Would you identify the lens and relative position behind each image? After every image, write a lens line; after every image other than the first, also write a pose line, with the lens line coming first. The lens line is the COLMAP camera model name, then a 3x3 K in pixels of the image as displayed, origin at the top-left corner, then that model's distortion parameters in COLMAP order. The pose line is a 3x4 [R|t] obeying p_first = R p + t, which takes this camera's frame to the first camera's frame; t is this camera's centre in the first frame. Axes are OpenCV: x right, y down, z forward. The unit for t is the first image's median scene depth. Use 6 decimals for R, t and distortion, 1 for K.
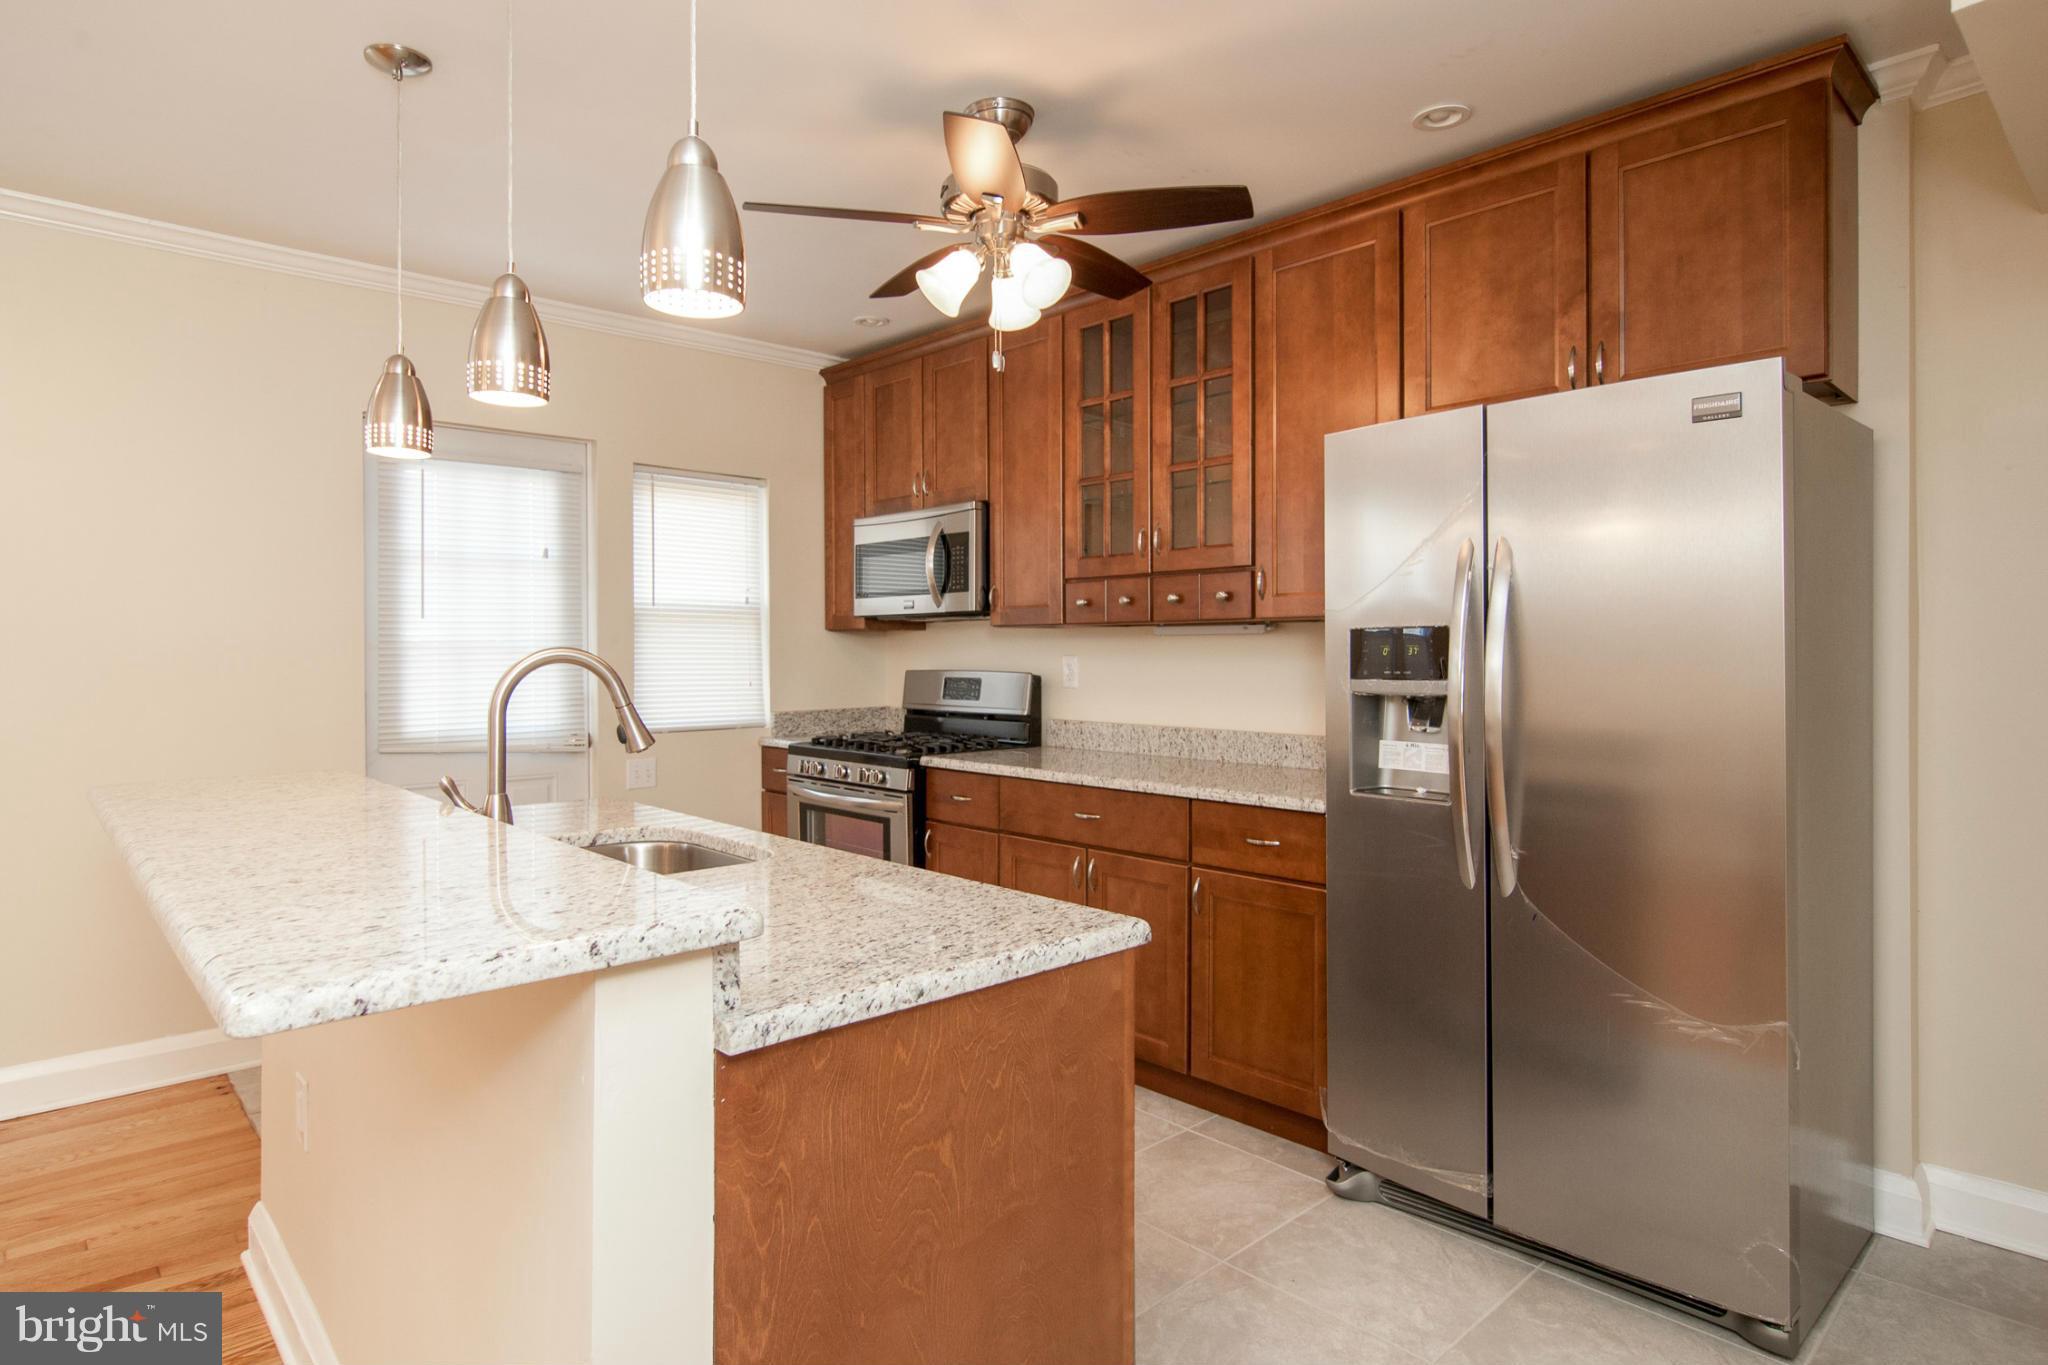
lens RADIAL K [[1101.3, 0, 1016.3], [0, 1101.3, 657.0], [0, 0, 1]] dist [-0.002611, -0.001356]
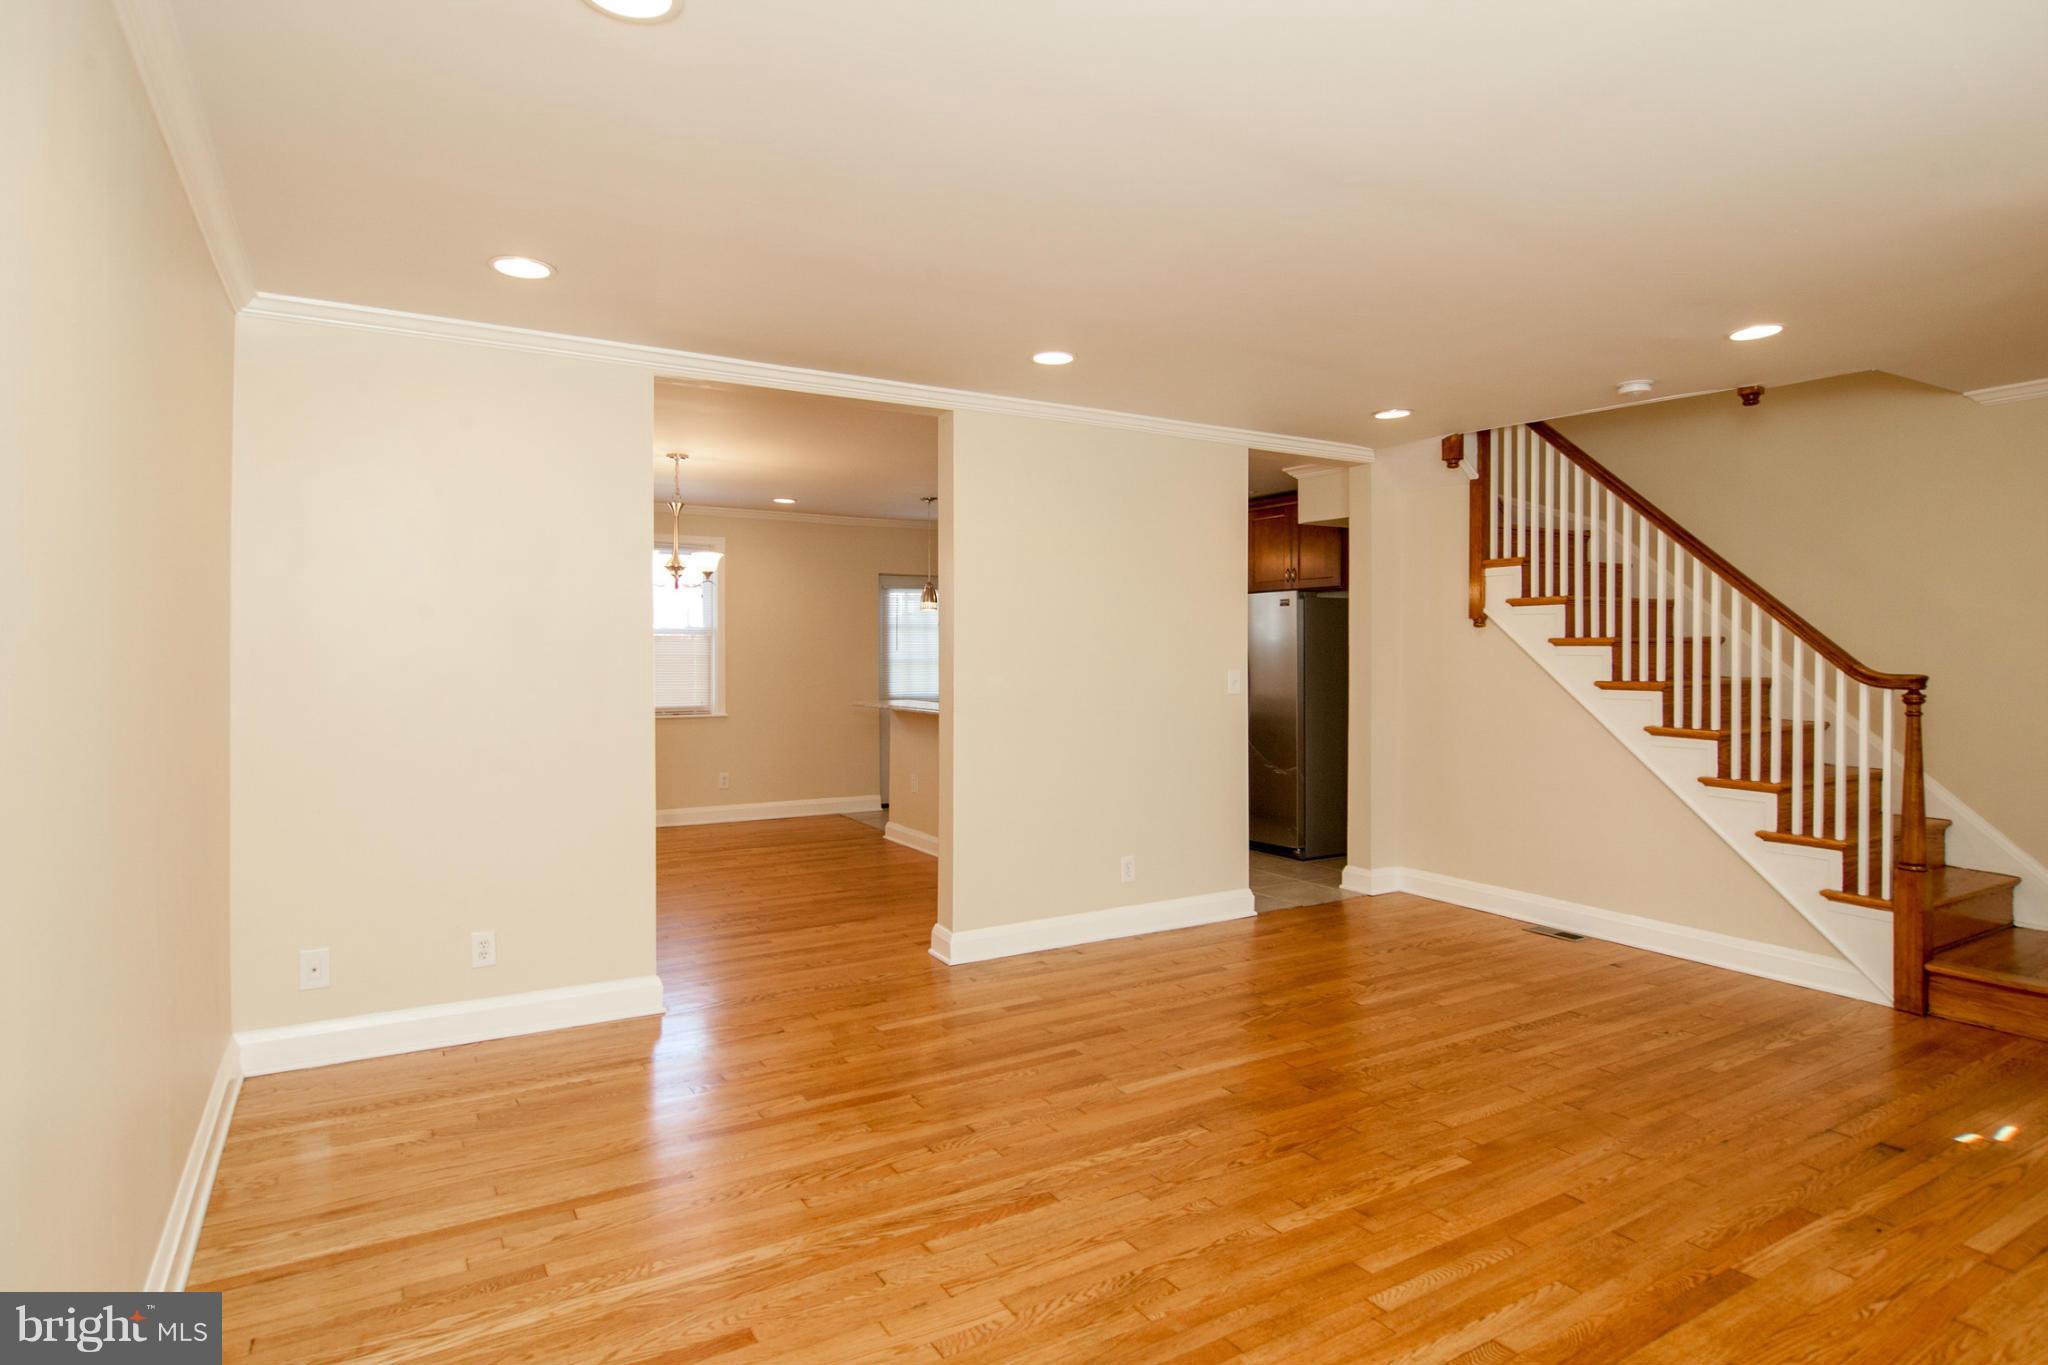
lens RADIAL K [[1132.6, 0, 1016.5], [0, 1132.6, 655.5], [0, 0, 1]] dist [-0.003271, -0.001747]
pose [[0.981613, 0.001108, -0.190877, 0.282336], [-0.001719, 0.999994, -0.003038, -0.018395], [0.190872, 0.003310, 0.981609, -1.806499]]
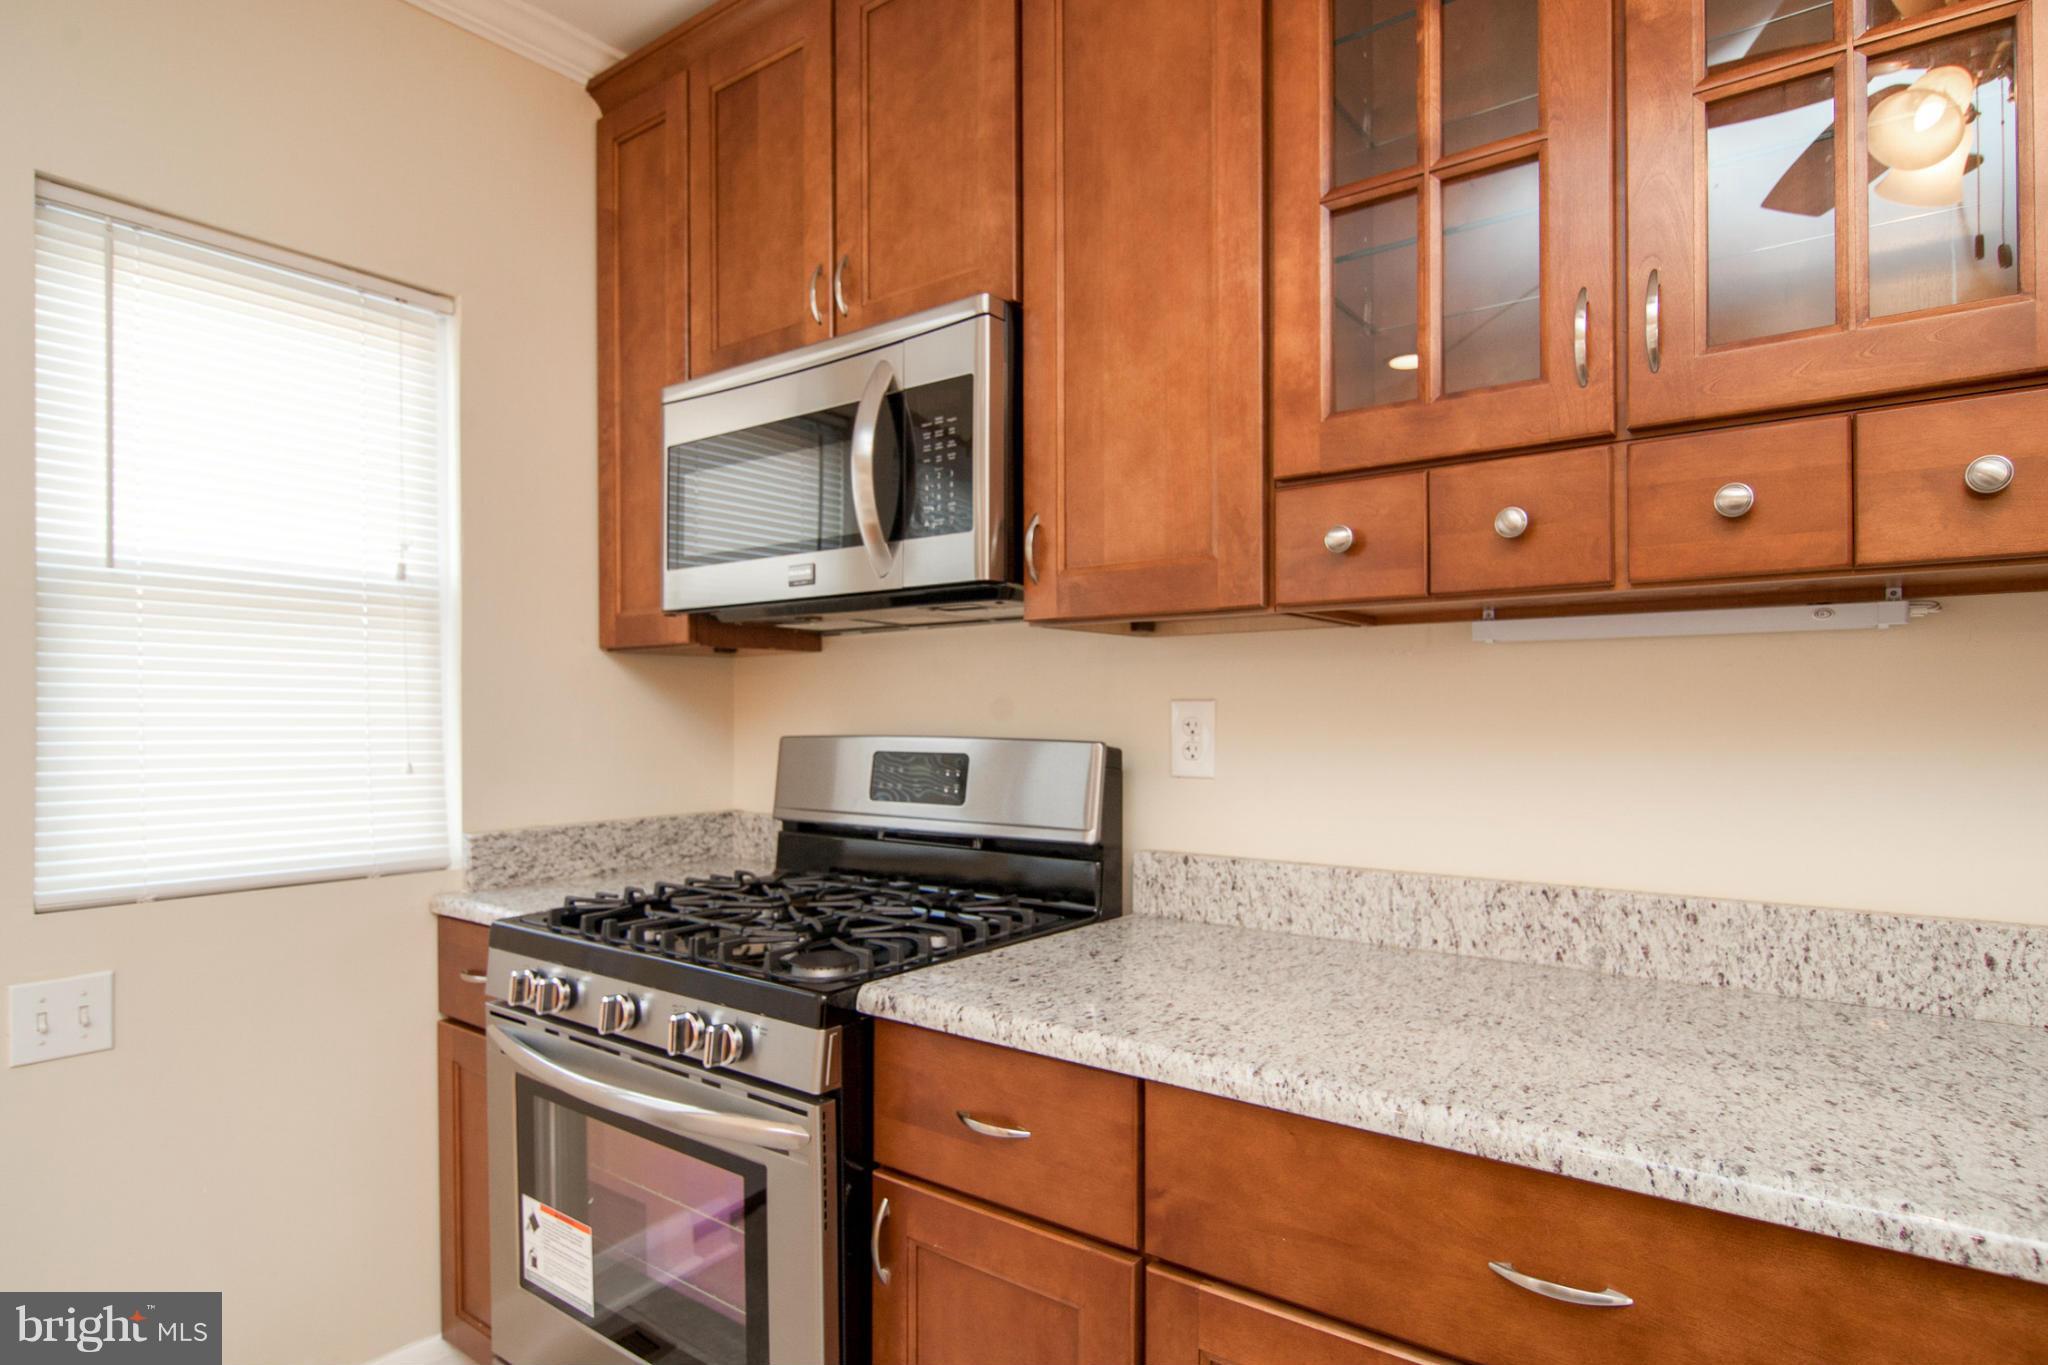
lens RADIAL K [[1108.5, 0, 1032.6], [0, 1108.5, 713.3], [0, 0, 1]] dist [-0.003701, -0.001640]
pose [[0.986045, 0.000014, 0.166481, -0.106640], [0.001047, 0.999980, -0.006284, 0.007984], [-0.166477, 0.006370, 0.986025, 0.762063]]
